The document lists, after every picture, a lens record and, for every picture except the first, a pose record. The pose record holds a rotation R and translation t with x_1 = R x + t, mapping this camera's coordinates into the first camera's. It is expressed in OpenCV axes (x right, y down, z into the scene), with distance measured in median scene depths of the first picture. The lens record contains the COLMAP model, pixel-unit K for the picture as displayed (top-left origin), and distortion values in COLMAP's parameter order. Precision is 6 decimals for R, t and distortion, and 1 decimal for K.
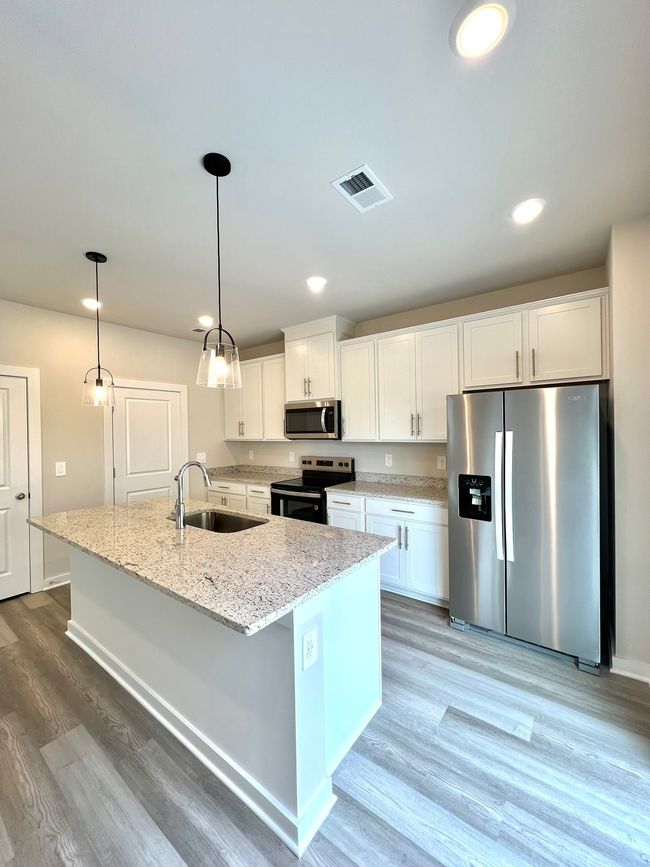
lens RADIAL K [[345.1, 0, 325.0], [0, 345.1, 433.5], [0, 0, 1]] dist [0.001457, 0.000121]
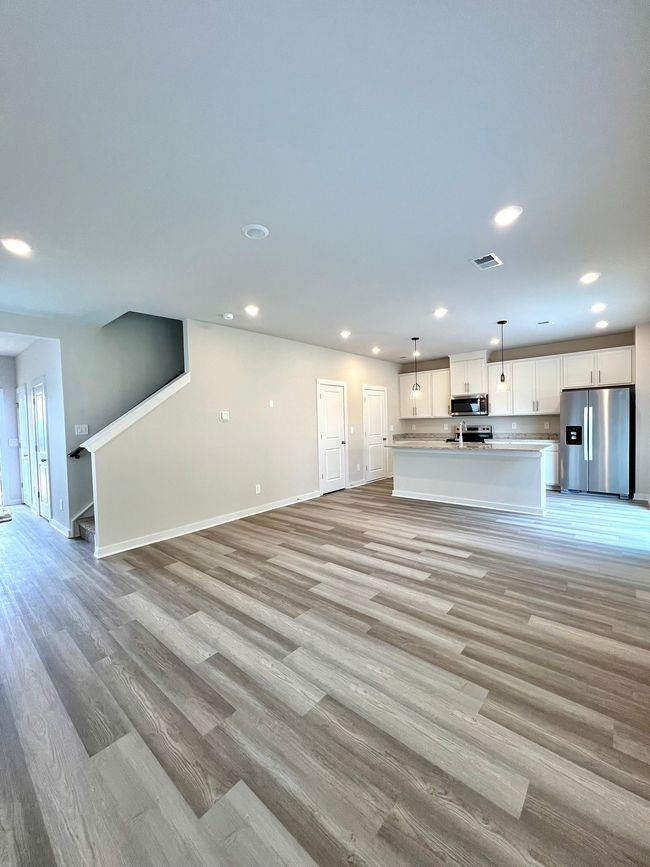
lens RADIAL K [[345.1, 0, 325.0], [0, 345.1, 433.5], [0, 0, 1]] dist [0.001457, 0.000121]
pose [[0.998241, -0.009803, -0.058472, -0.866259], [0.011292, 0.999619, 0.025186, 0.071370], [0.058203, -0.025802, 0.997971, -1.119391]]
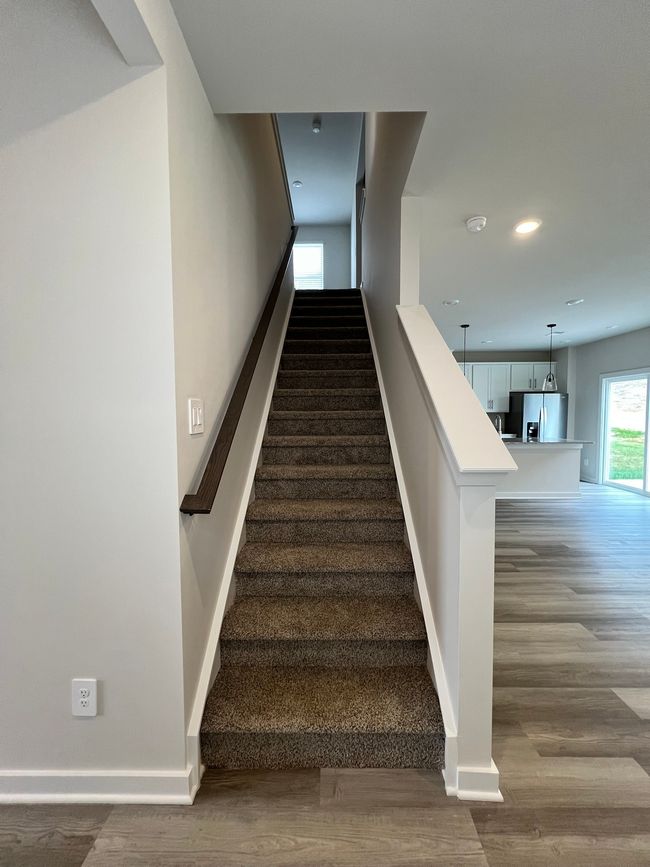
lens RADIAL K [[343.1, 0, 326.8], [0, 343.1, 438.3], [0, 0, 1]] dist [0.000318, 0.000080]
pose [[0.798668, -0.029592, 0.601044, -2.074986], [-0.004420, 0.998475, 0.055032, 0.079329], [-0.601756, -0.046609, 0.797319, -0.197422]]
